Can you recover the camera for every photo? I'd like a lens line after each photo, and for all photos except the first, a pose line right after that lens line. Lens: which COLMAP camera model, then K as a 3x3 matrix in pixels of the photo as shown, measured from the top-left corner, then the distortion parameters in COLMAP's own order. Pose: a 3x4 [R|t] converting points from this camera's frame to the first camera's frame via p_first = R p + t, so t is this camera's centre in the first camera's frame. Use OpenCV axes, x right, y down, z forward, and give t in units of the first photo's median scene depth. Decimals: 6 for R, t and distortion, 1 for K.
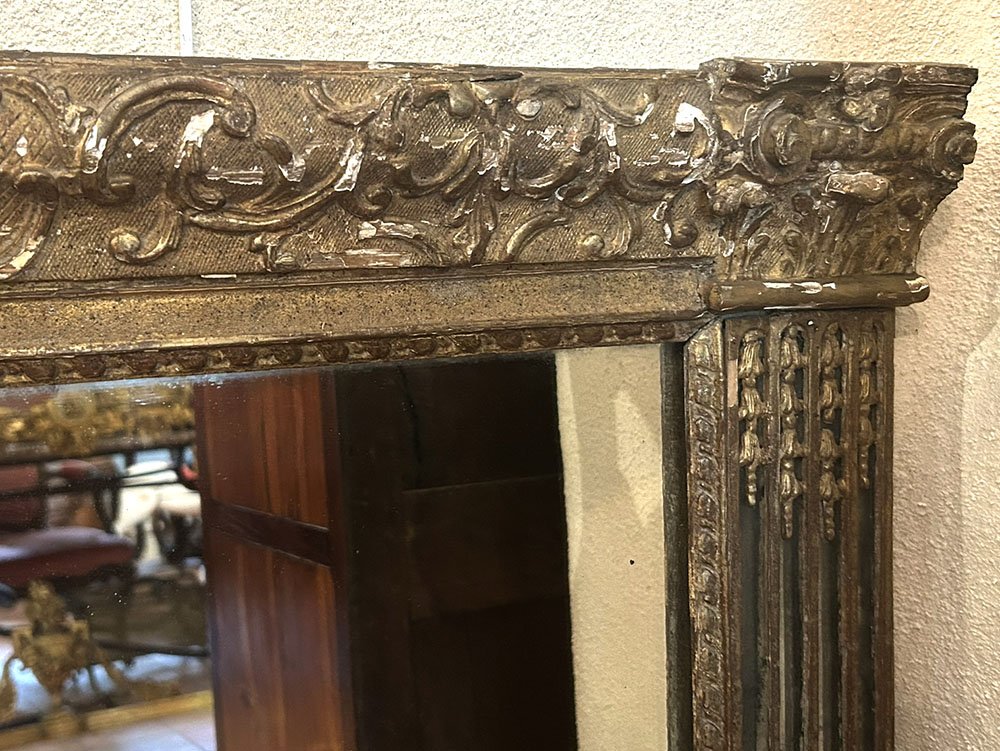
lens RADIAL K [[1286.3, 0, 500.0], [0, 1286.3, 375.5], [0, 0, 1]] dist [0.061648, -0.263529]
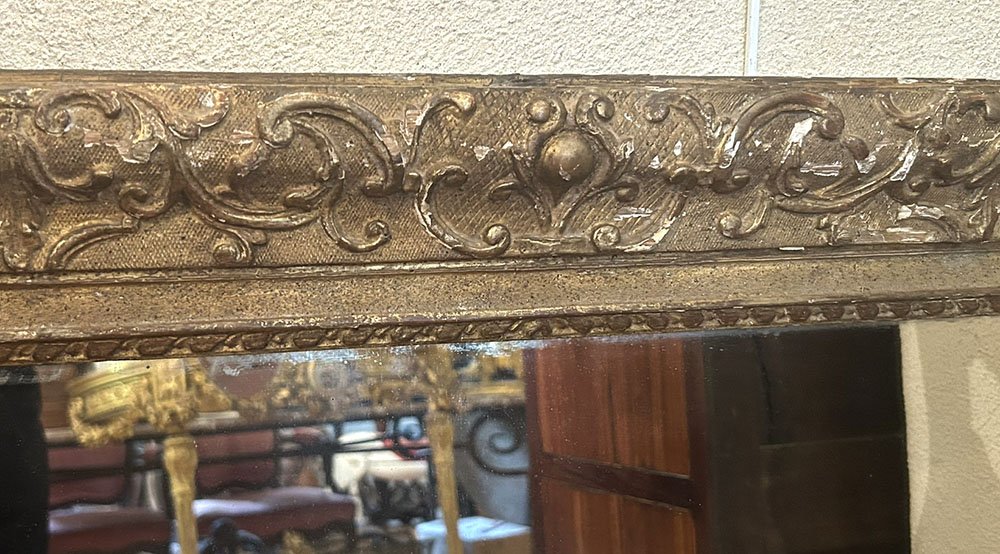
lens RADIAL K [[1188.3, 0, 468.5], [0, 1188.3, 316.7], [0, 0, 1]] dist [0.128447, -0.593174]
pose [[0.987139, 0.010983, -0.159484, -0.329018], [-0.016695, 0.999265, -0.034519, 0.033495], [0.158988, 0.036738, 0.986597, -0.192594]]
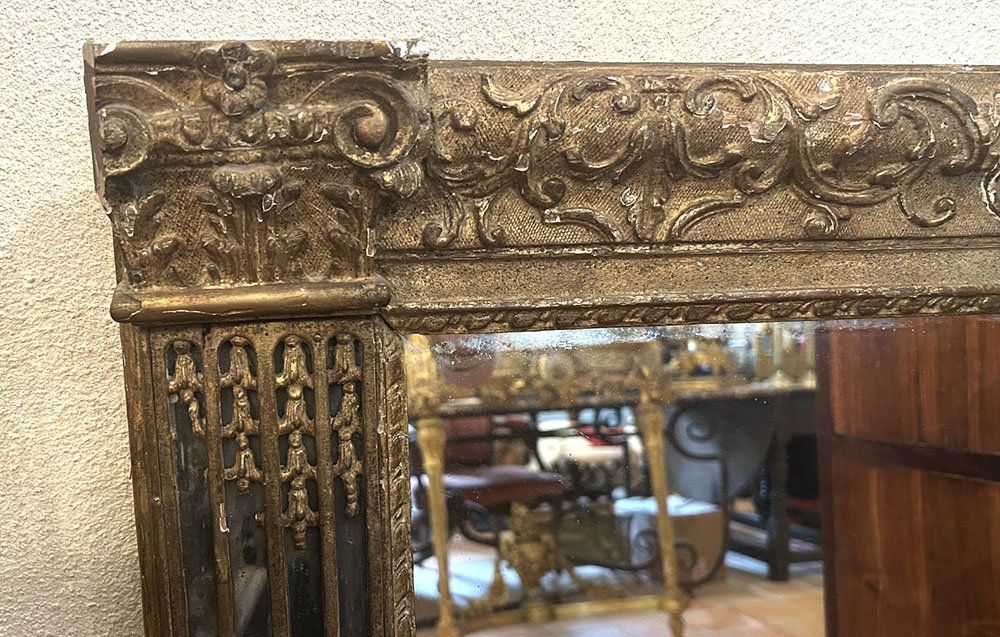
lens RADIAL K [[1035.9, 0, 500.4], [0, 1035.9, 360.5], [0, 0, 1]] dist [-0.000859, -0.121184]
pose [[0.958310, 0.030156, -0.284135, -0.692154], [-0.029907, 0.999539, 0.005217, 0.076336], [0.284161, 0.003498, 0.958770, -0.239338]]
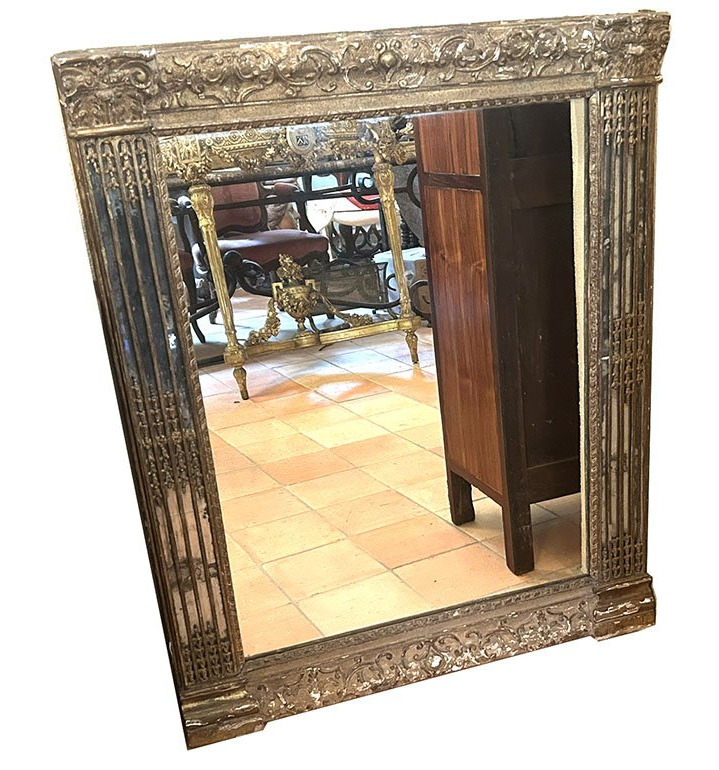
lens RADIAL K [[1023.1, 0, 428.0], [0, 1023.1, 421.8], [0, 0, 1]] dist [0.136671, -0.392493]
pose [[0.988541, 0.023606, -0.149097, 0.168366], [0.019532, 0.959392, 0.281400, 0.023486], [0.149685, -0.281088, 0.947937, -2.260133]]
